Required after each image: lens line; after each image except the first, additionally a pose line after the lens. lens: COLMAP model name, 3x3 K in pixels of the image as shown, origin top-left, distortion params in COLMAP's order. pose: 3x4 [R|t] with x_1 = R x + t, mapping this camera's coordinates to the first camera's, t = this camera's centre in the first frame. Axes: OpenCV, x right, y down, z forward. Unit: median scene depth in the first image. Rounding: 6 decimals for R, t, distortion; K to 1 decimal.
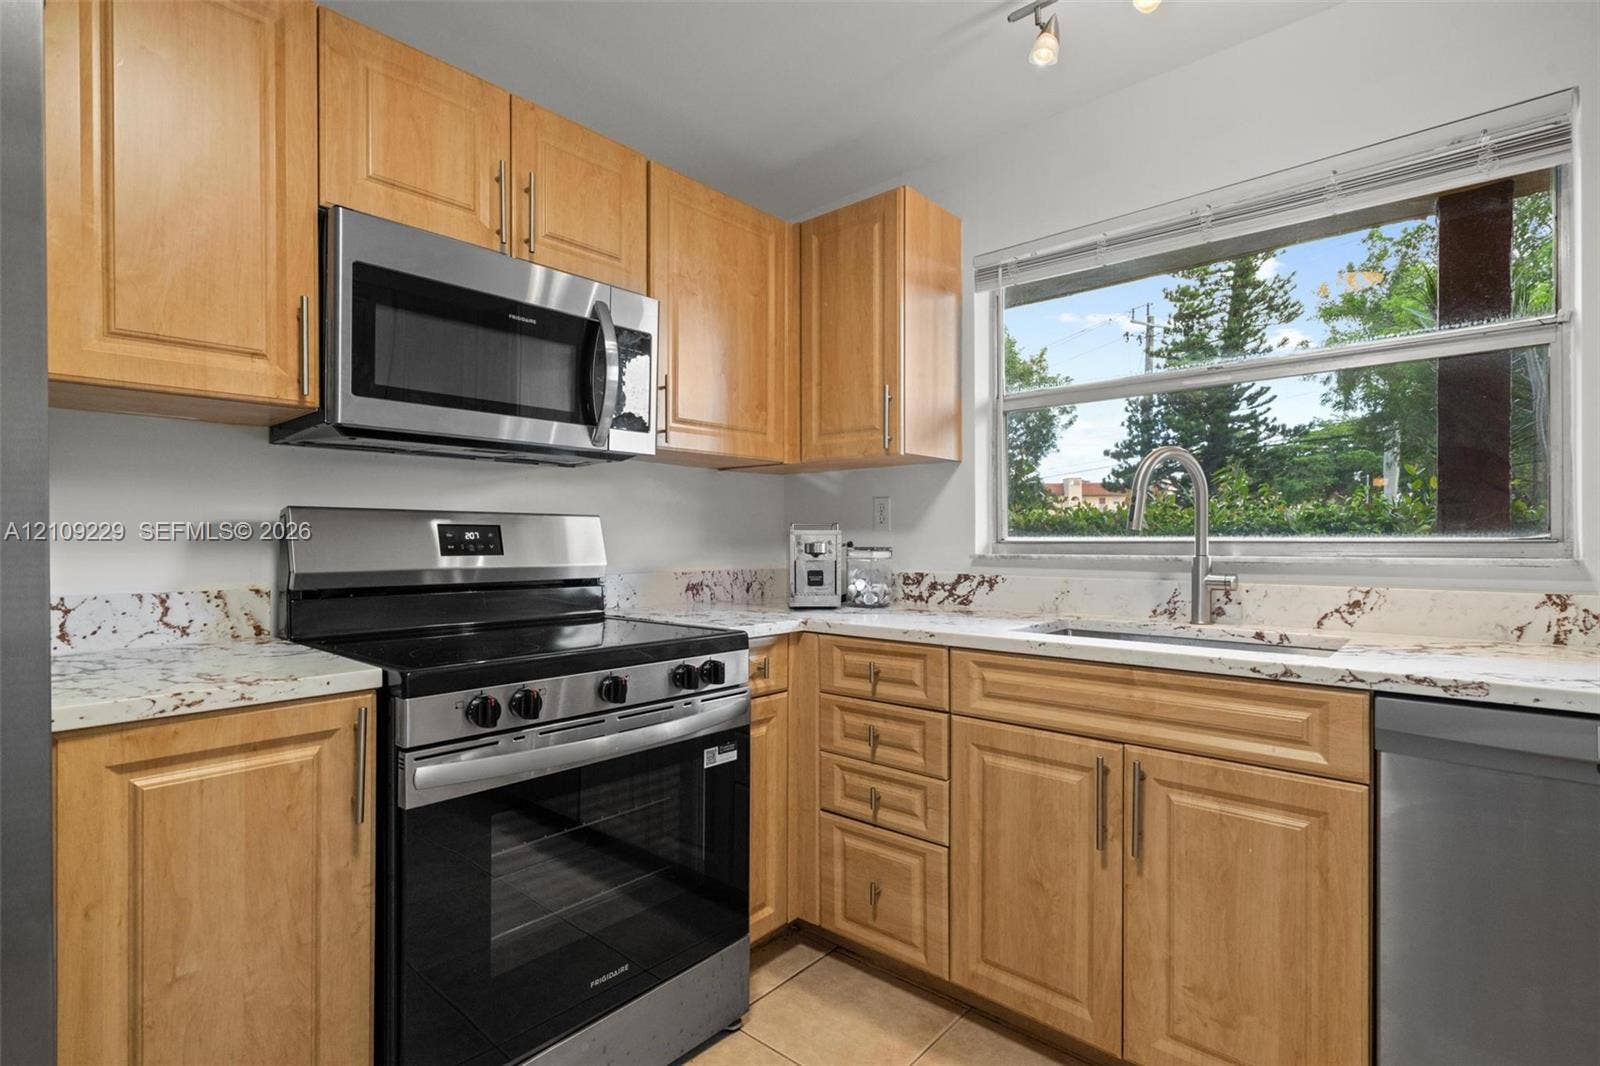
lens RADIAL K [[759.5, 0, 800.1], [0, 759.5, 541.9], [0, 0, 1]] dist [0.006593, -0.001549]
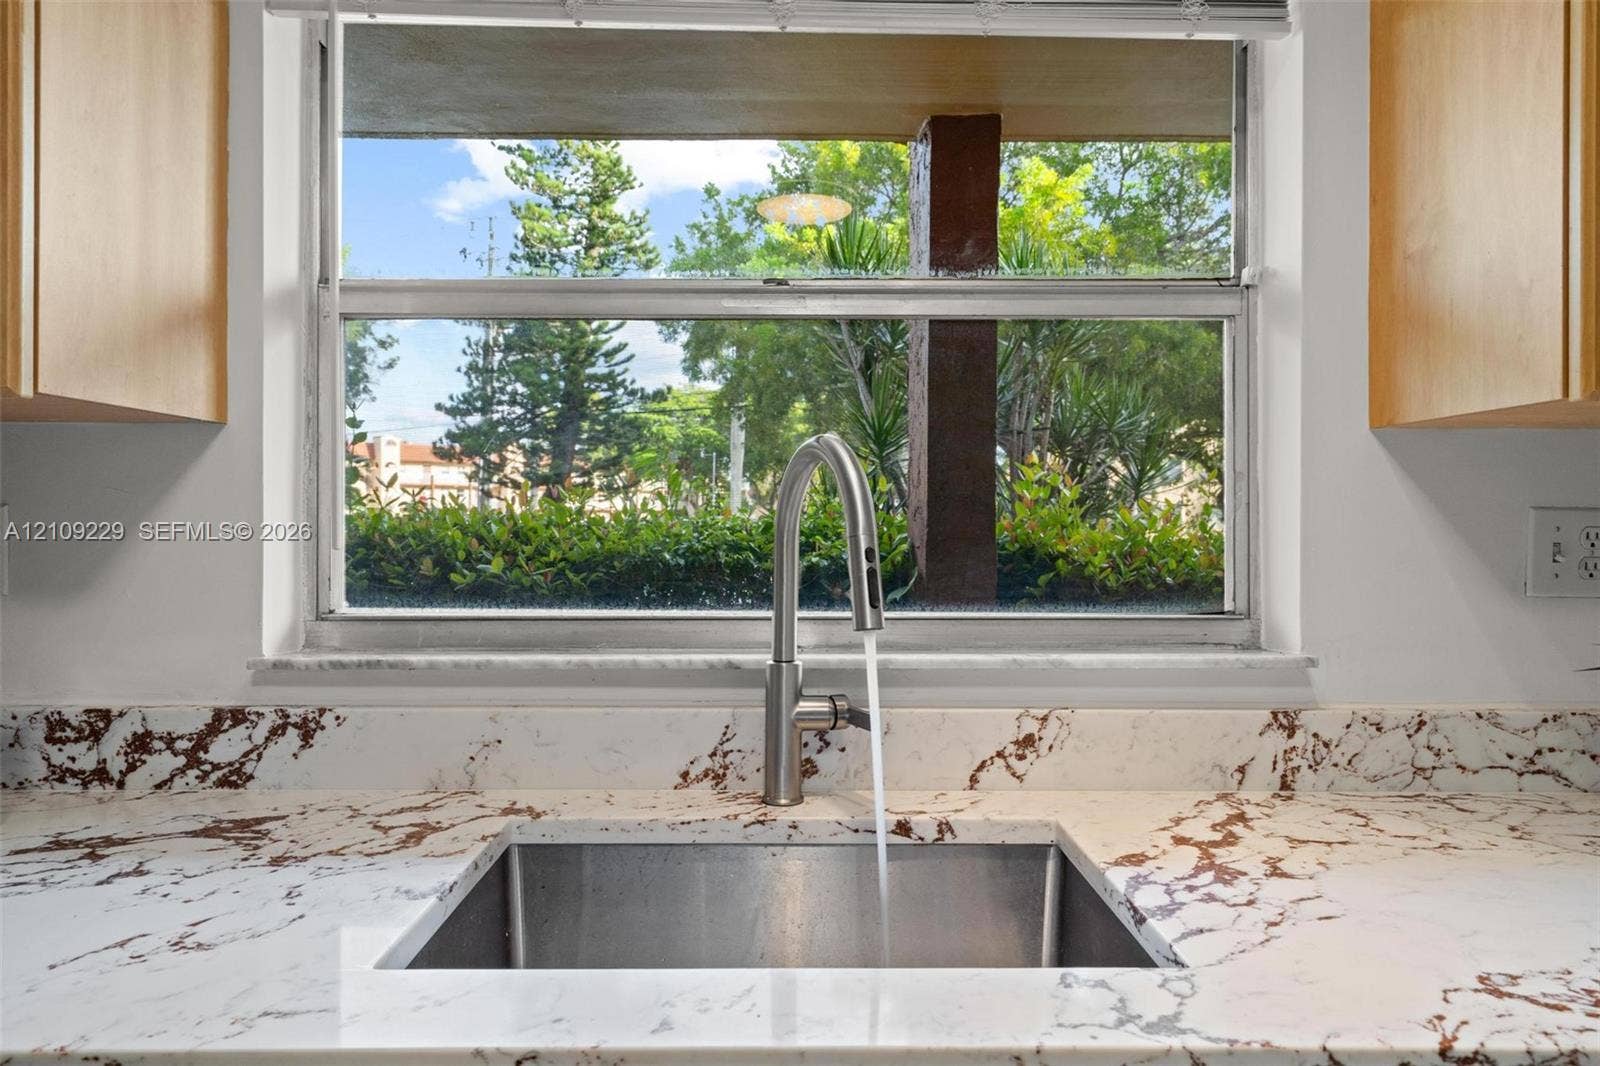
lens RADIAL K [[1015.5, 0, 797.3], [0, 1015.5, 519.4], [0, 0, 1]] dist [0.006779, 0.000648]
pose [[0.745590, 0.003902, 0.666394, 0.108588], [-0.001781, 0.999991, -0.003863, -0.073368], [-0.666403, 0.001693, 0.745590, 0.542206]]
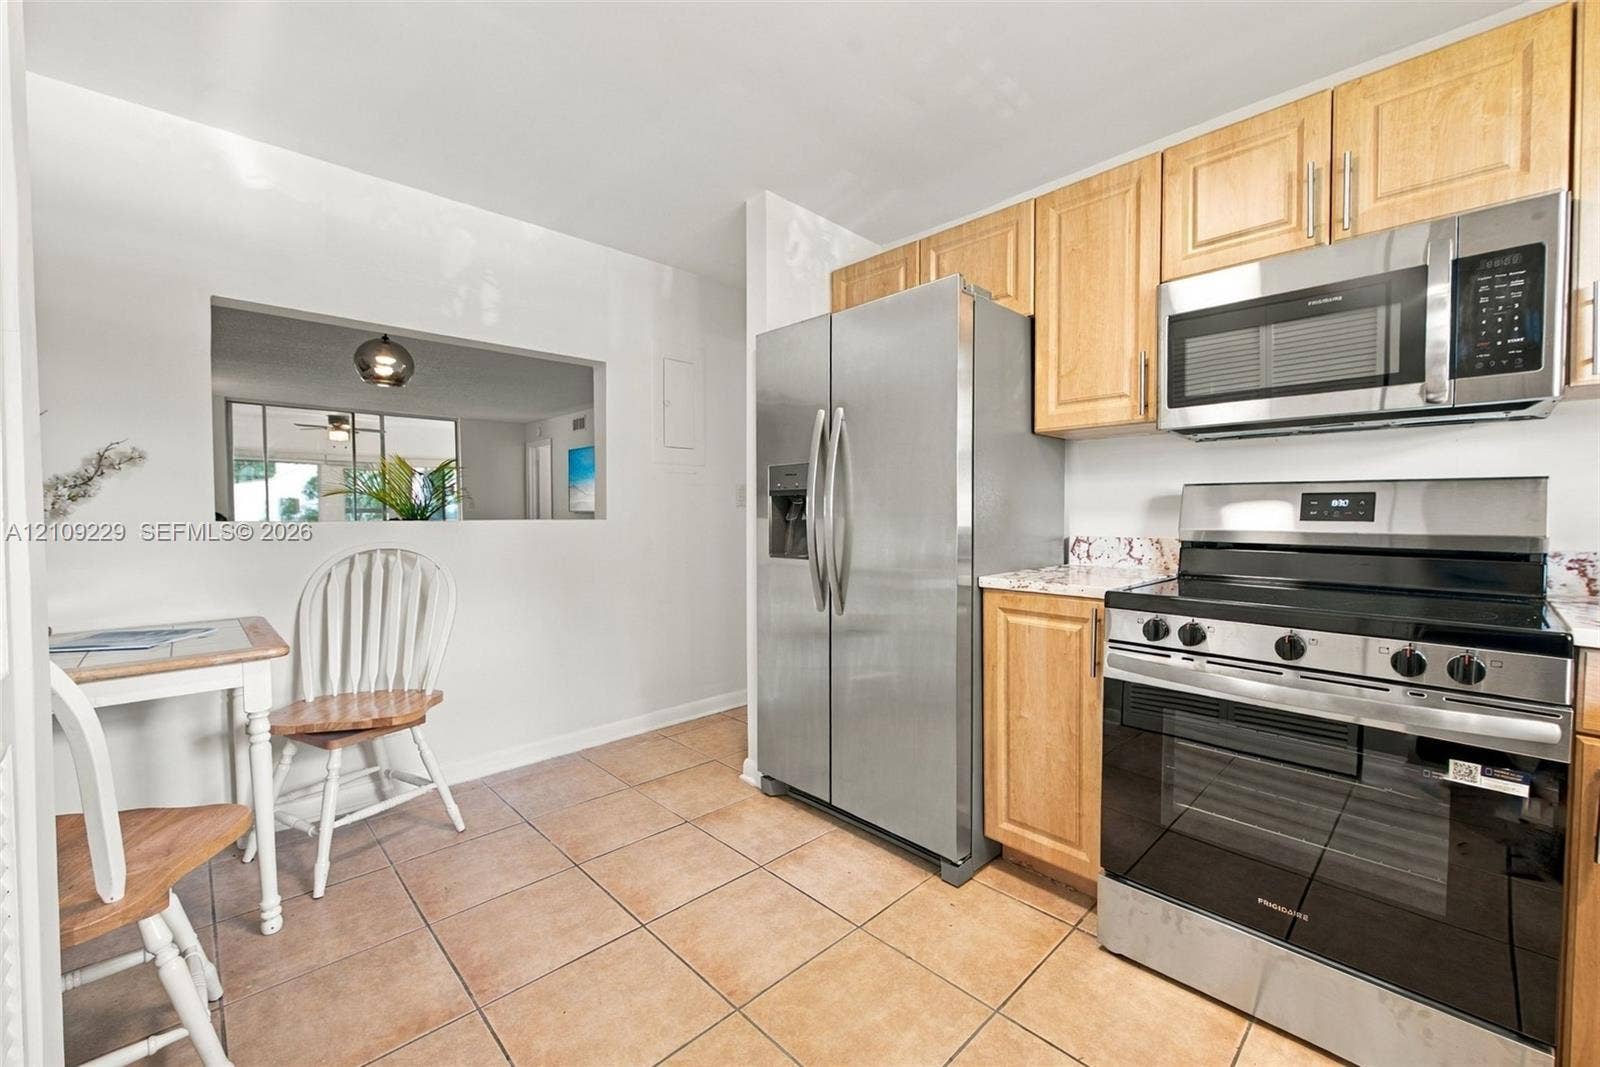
lens RADIAL K [[653.6, 0, 801.1], [0, 653.6, 531.8], [0, 0, 1]] dist [0.007318, -0.003012]
pose [[-0.089243, 0.037515, -0.995303, 0.592817], [-0.001709, 0.999283, 0.037819, -0.001290], [0.996008, 0.005076, -0.089115, 0.325234]]
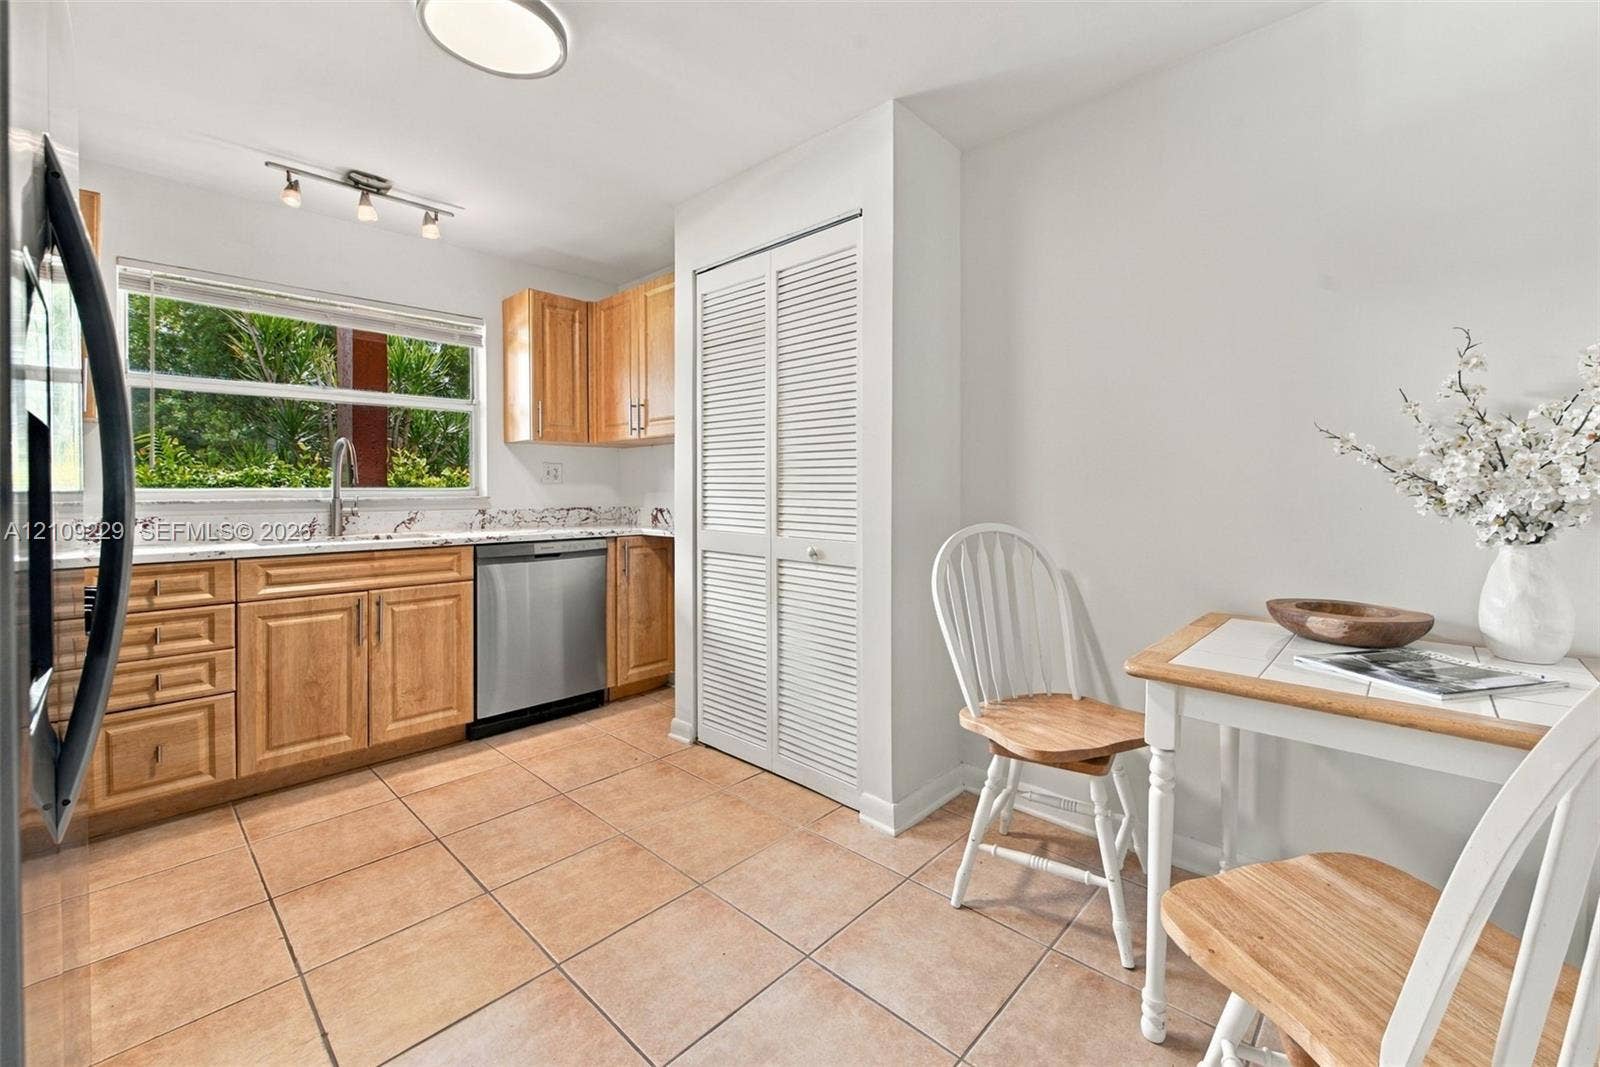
lens RADIAL K [[653.6, 0, 818.2], [0, 653.6, 488.8], [0, 0, 1]] dist [0.007318, -0.003012]
pose [[0.035153, 0.003280, 0.999377, -1.039619], [0.007565, 0.999965, -0.003549, 0.011138], [-0.999353, 0.007685, 0.035127, -0.202835]]
